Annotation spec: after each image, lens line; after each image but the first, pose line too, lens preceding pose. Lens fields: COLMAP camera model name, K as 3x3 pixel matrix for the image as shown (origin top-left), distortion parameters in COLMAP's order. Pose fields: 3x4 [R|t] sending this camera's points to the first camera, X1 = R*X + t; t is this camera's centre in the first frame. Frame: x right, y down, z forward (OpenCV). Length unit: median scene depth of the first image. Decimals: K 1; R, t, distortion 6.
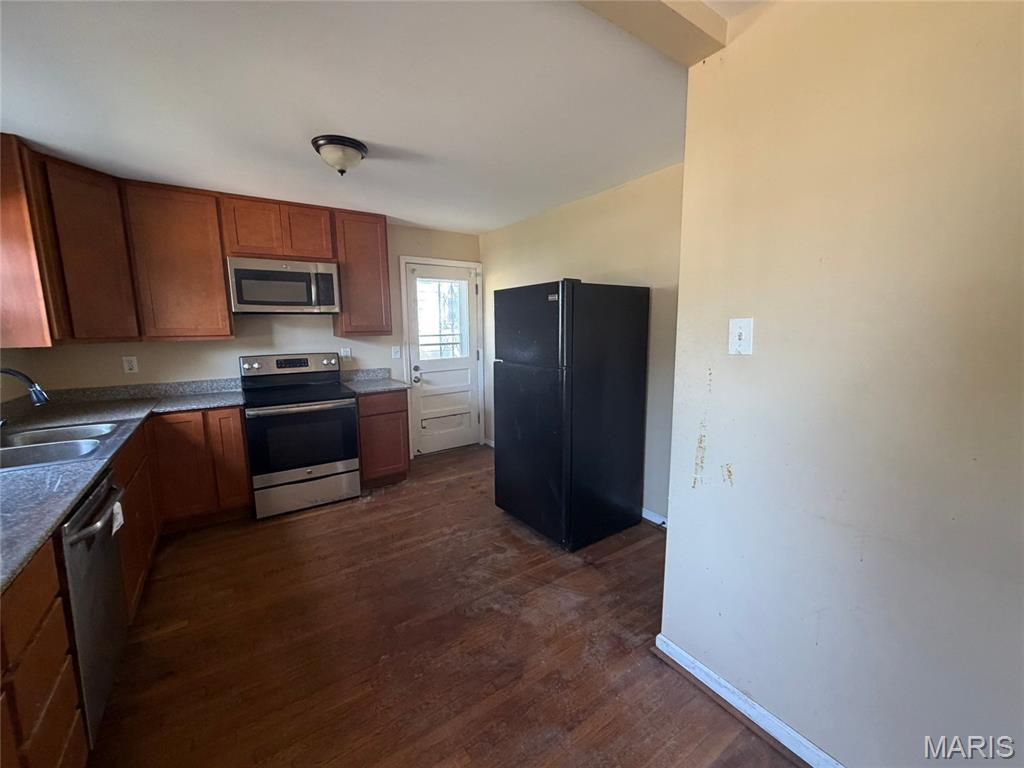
lens RADIAL K [[402.2, 0, 508.5], [0, 402.2, 382.8], [0, 0, 1]] dist [0.000461, 0.000245]
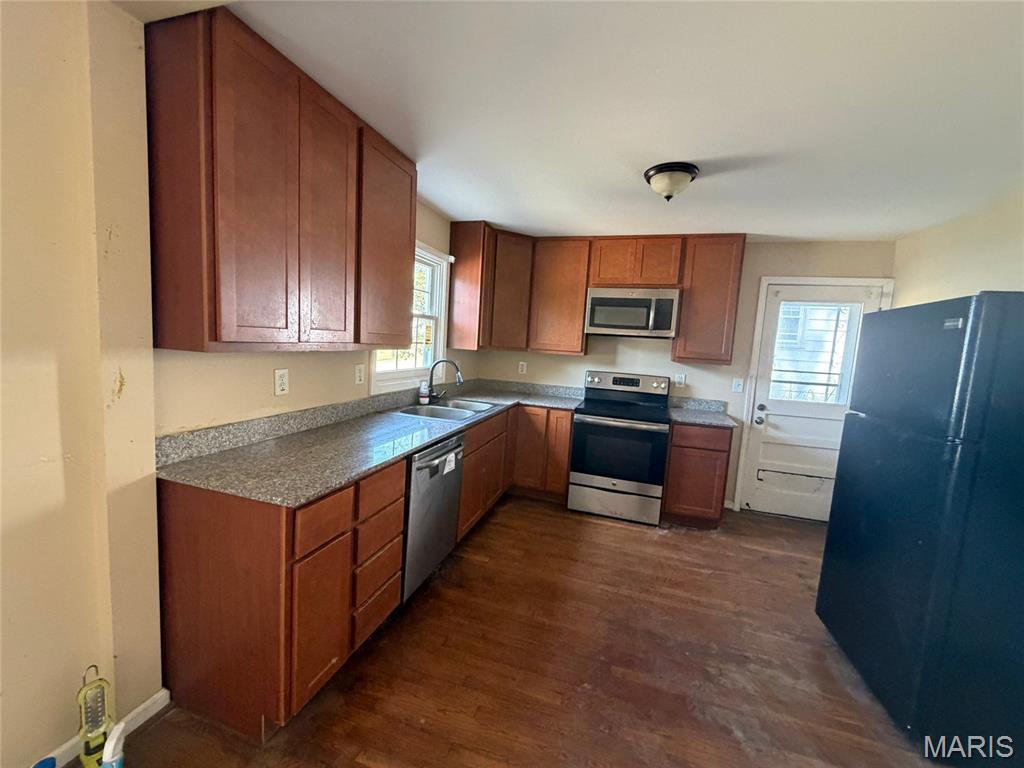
lens RADIAL K [[402.2, 0, 508.5], [0, 402.2, 382.8], [0, 0, 1]] dist [0.000461, 0.000245]
pose [[0.626204, 0.127535, -0.769158, 0.116267], [-0.178994, 0.983697, 0.017381, -0.009349], [0.758835, 0.126790, 0.638823, 0.075903]]
